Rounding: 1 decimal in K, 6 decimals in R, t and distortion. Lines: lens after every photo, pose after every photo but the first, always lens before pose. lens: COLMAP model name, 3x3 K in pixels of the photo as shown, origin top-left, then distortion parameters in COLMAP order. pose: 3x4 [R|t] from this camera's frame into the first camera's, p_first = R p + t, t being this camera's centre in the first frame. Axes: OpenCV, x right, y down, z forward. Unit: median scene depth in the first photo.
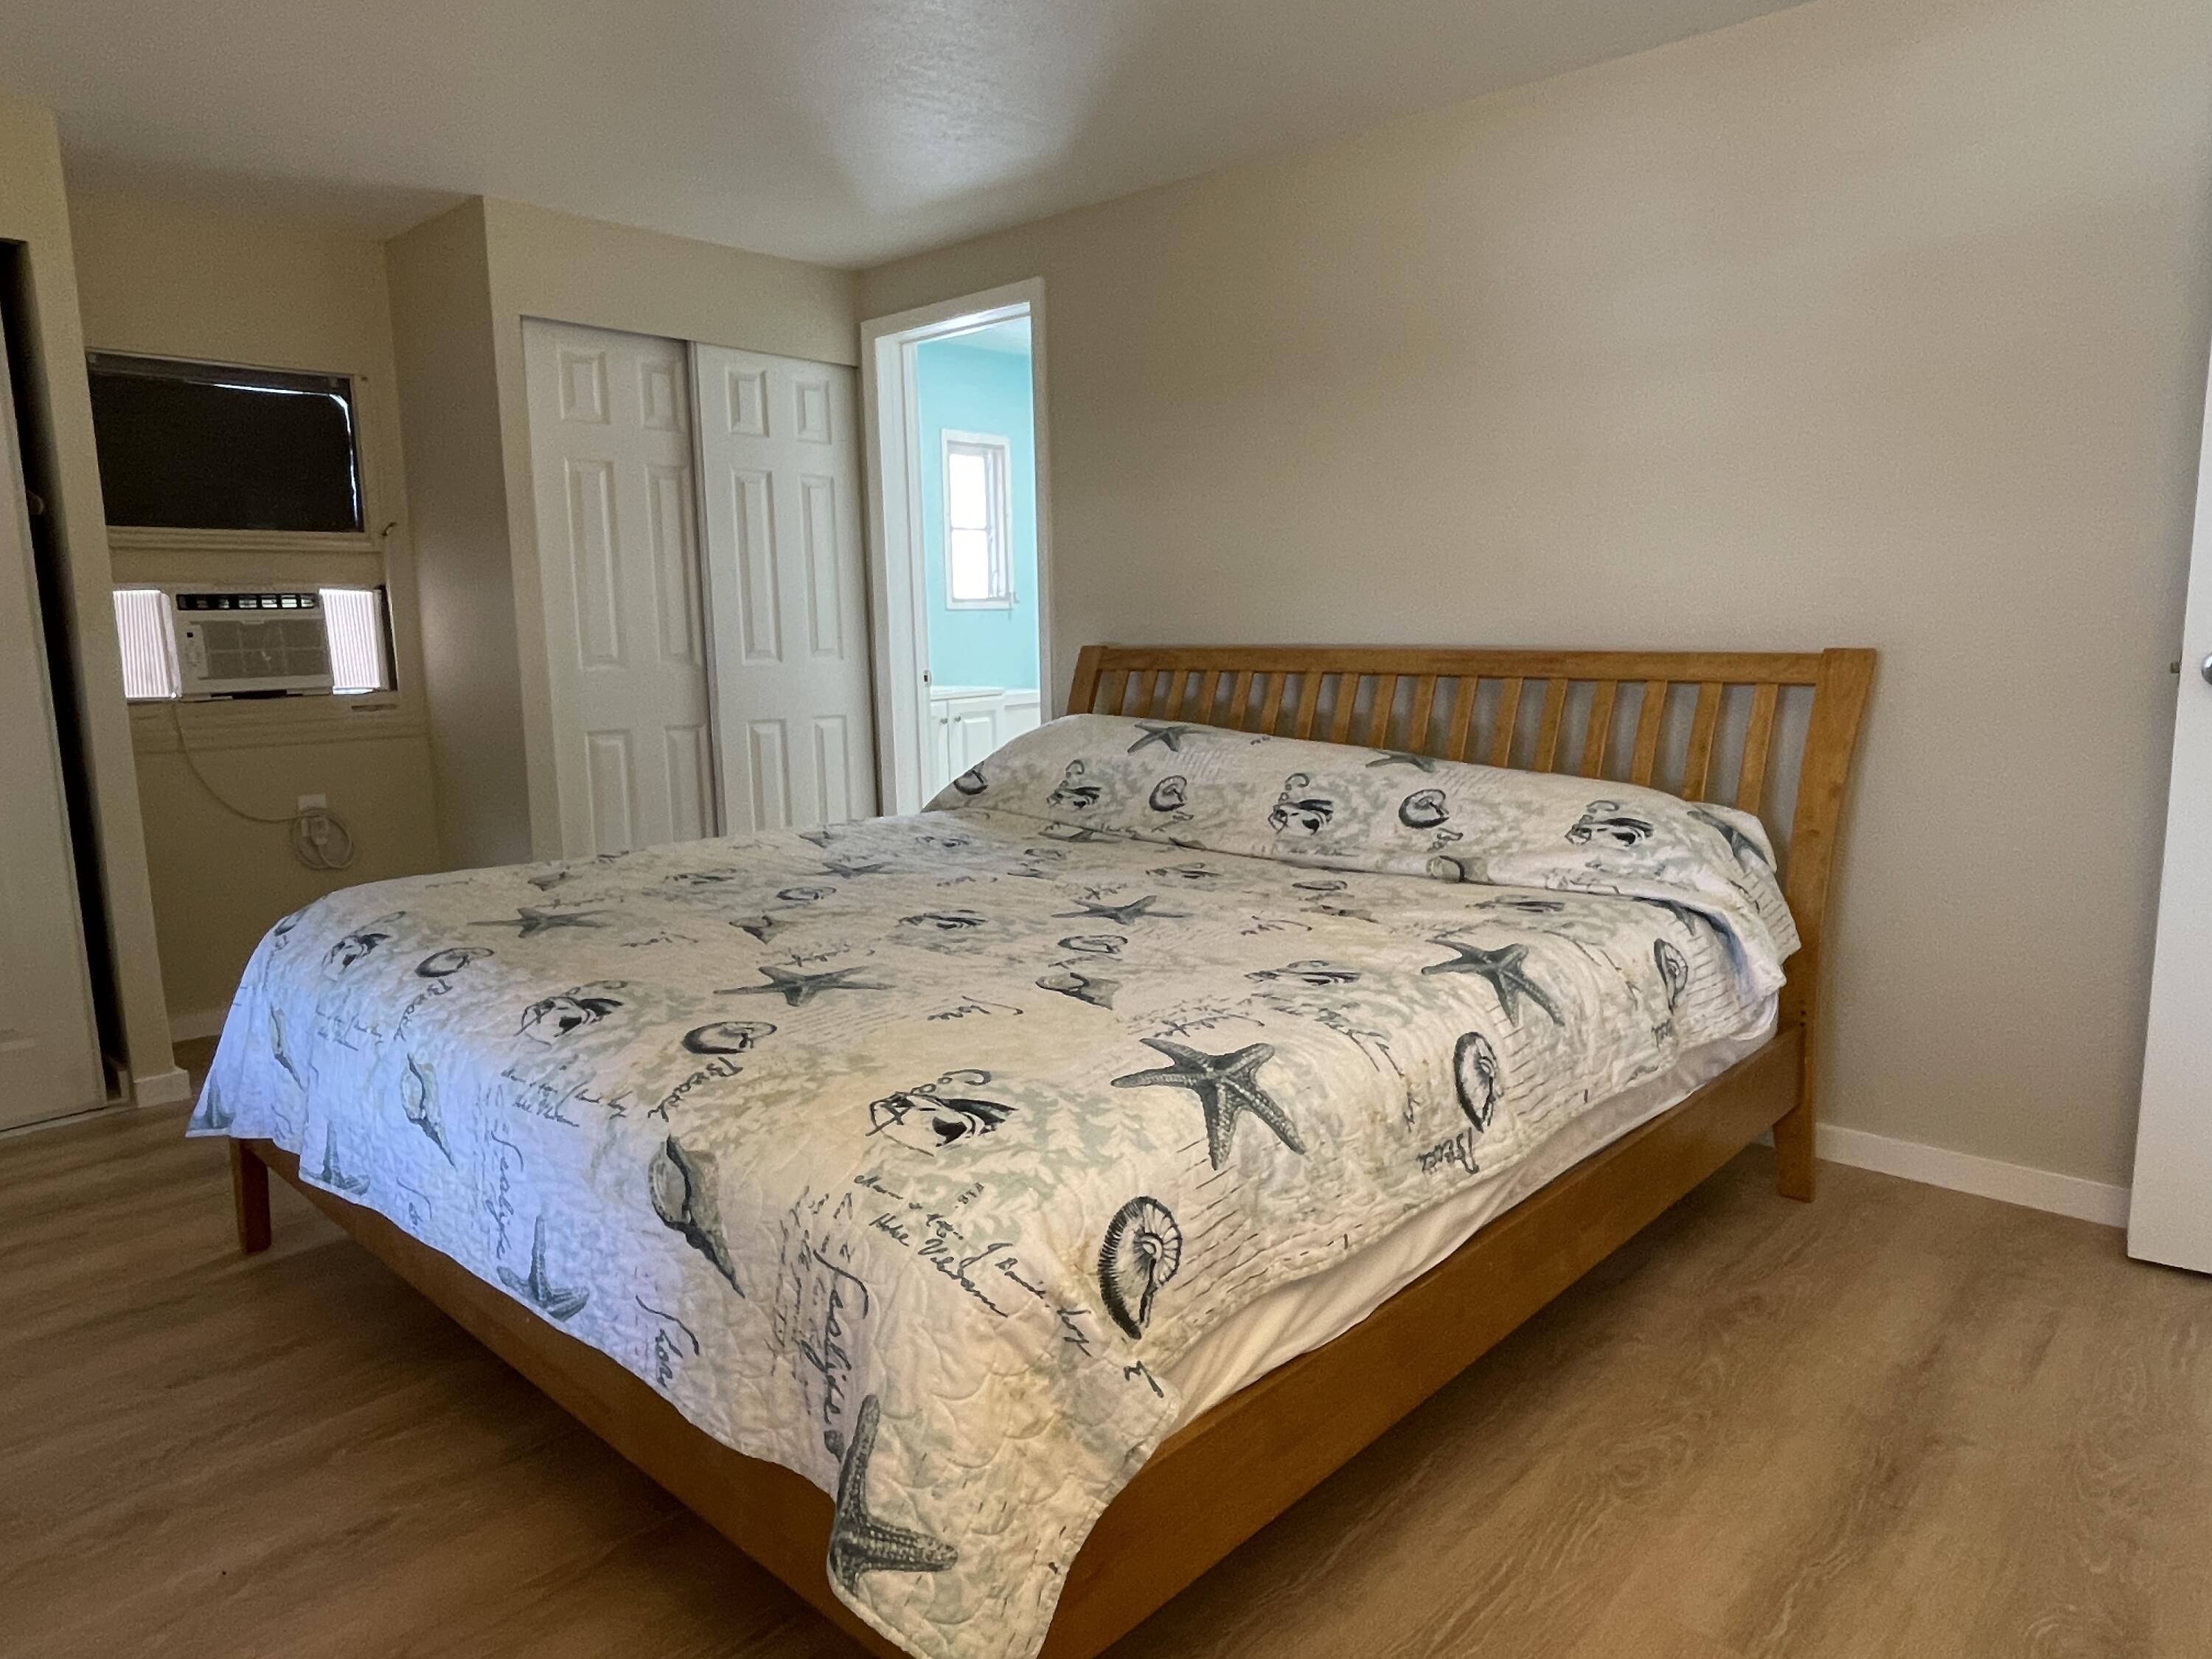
lens RADIAL K [[1416.3, 0, 1102.9], [0, 1416.3, 830.2], [0, 0, 1]] dist [0.000274, -0.006686]
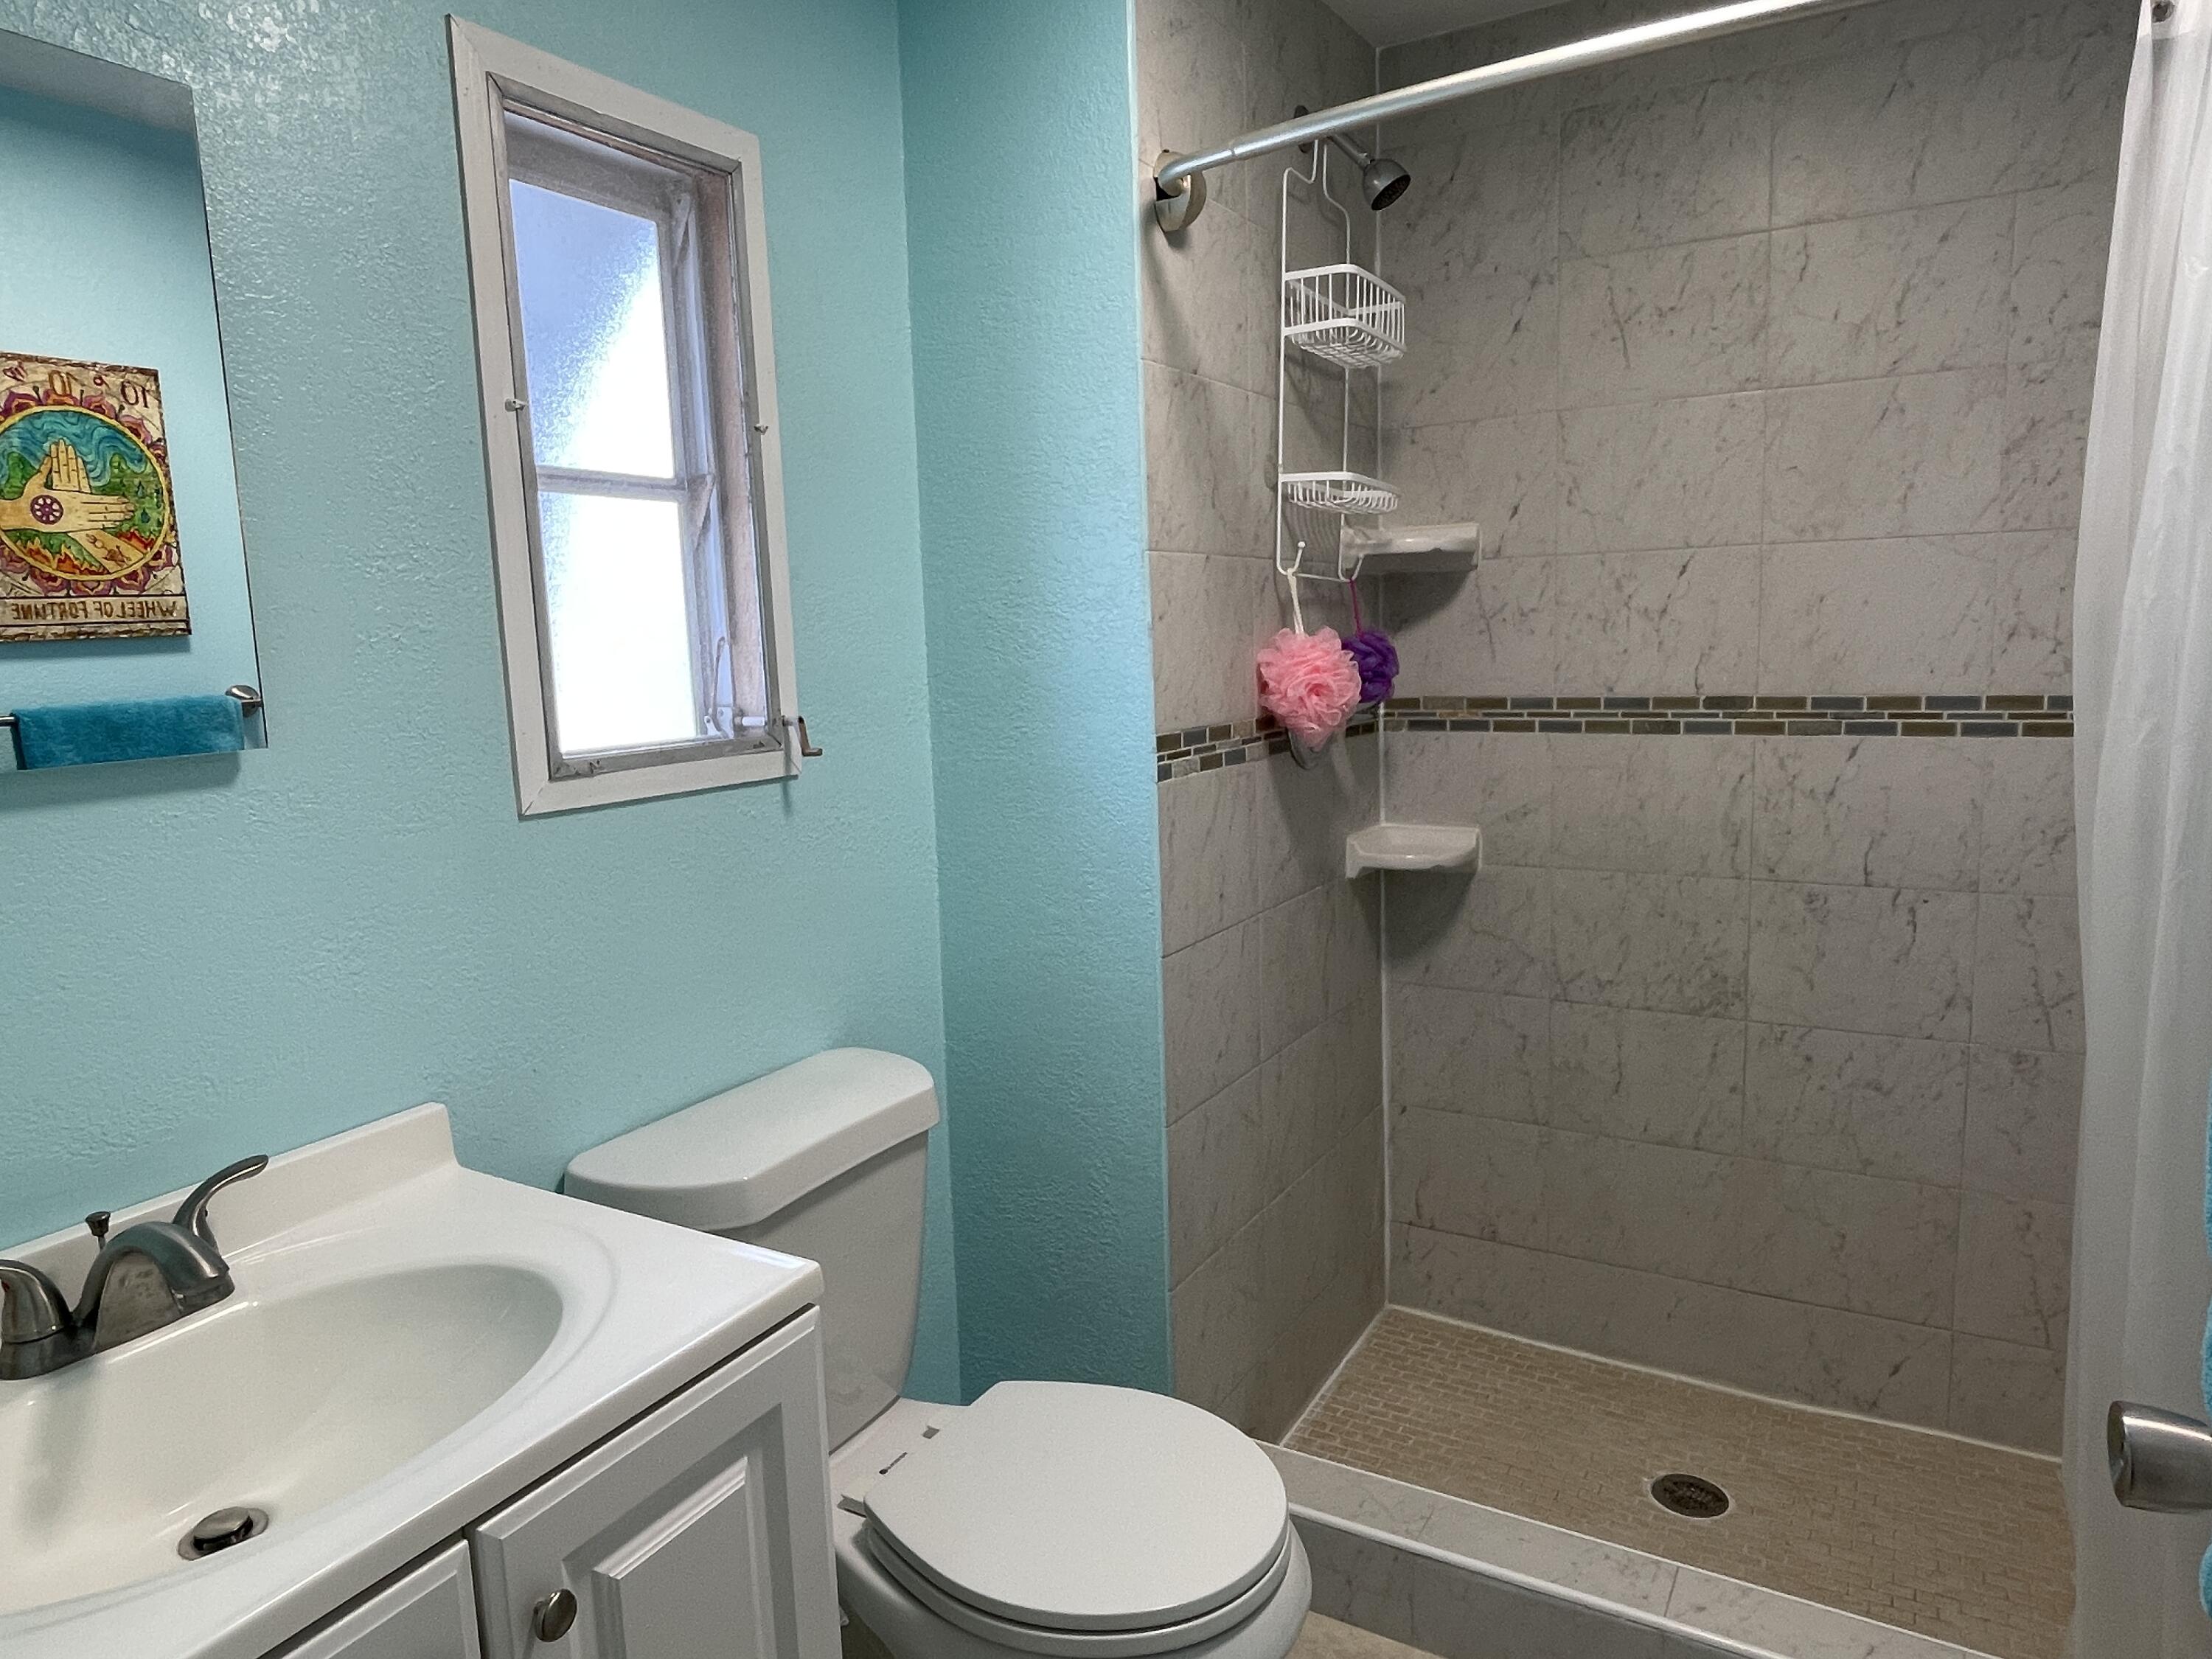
lens RADIAL K [[1416.3, 0, 1108.3], [0, 1416.3, 833.3], [0, 0, 1]] dist [0.000274, -0.006686]
pose [[0.977711, -0.043987, 0.205295, -0.062403], [0.046228, 0.998912, -0.006130, -0.143625], [-0.204802, 0.015484, 0.978681, 0.735623]]
